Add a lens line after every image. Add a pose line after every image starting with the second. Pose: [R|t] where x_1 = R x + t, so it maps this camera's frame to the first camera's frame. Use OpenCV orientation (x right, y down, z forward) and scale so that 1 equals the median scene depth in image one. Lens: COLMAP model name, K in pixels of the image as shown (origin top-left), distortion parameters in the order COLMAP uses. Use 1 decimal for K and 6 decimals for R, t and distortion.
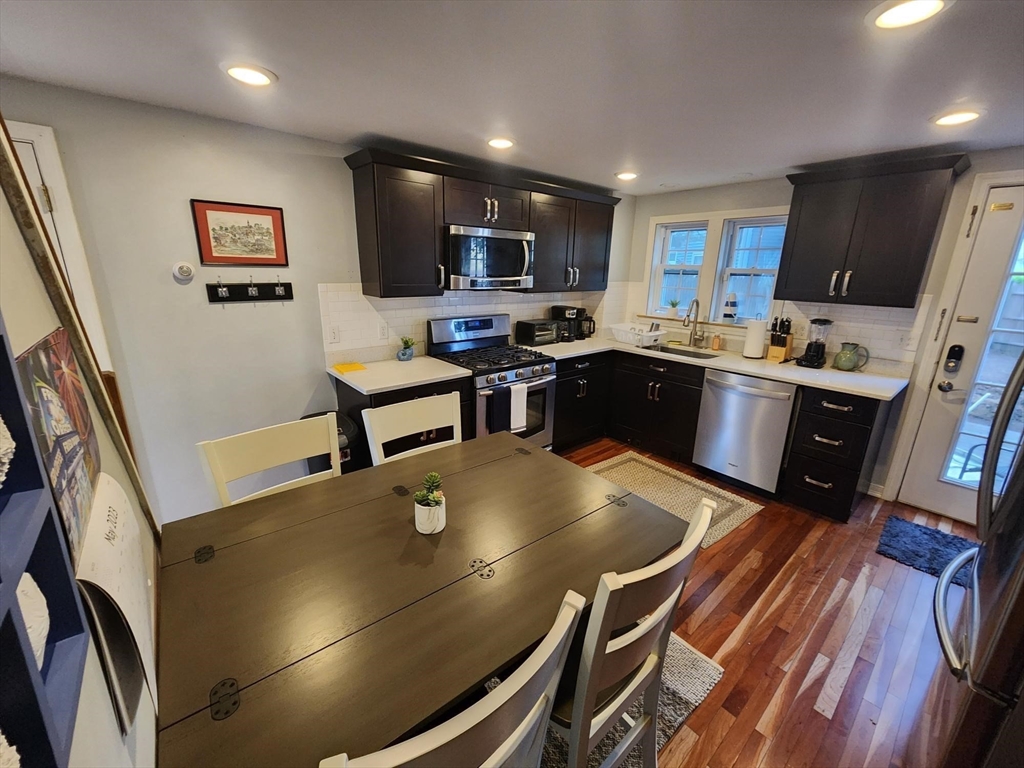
lens RADIAL K [[410.2, 0, 512.0], [0, 410.2, 384.0], [0, 0, 1]] dist [-0.012456, -0.000171]
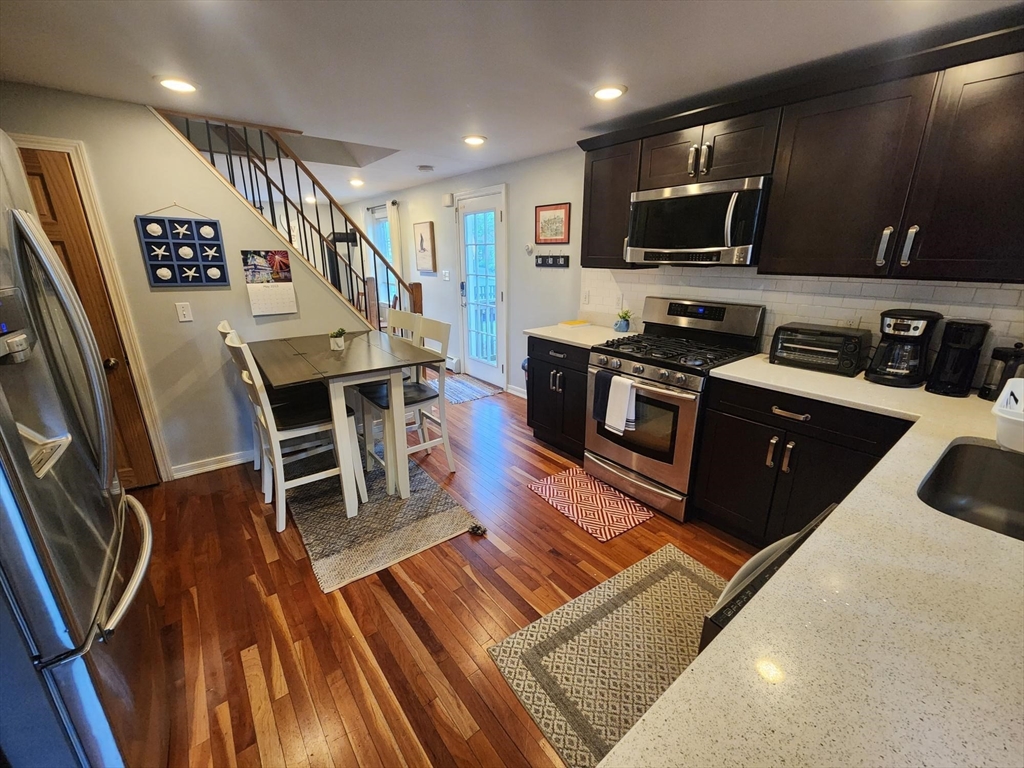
lens RADIAL K [[410.2, 0, 512.0], [0, 410.2, 384.0], [0, 0, 1]] dist [-0.012456, -0.000171]
pose [[-0.020938, 0.285022, -0.958292, 1.008224], [-0.268732, 0.921624, 0.279987, -0.196108], [0.962988, 0.263386, 0.057298, 0.908661]]
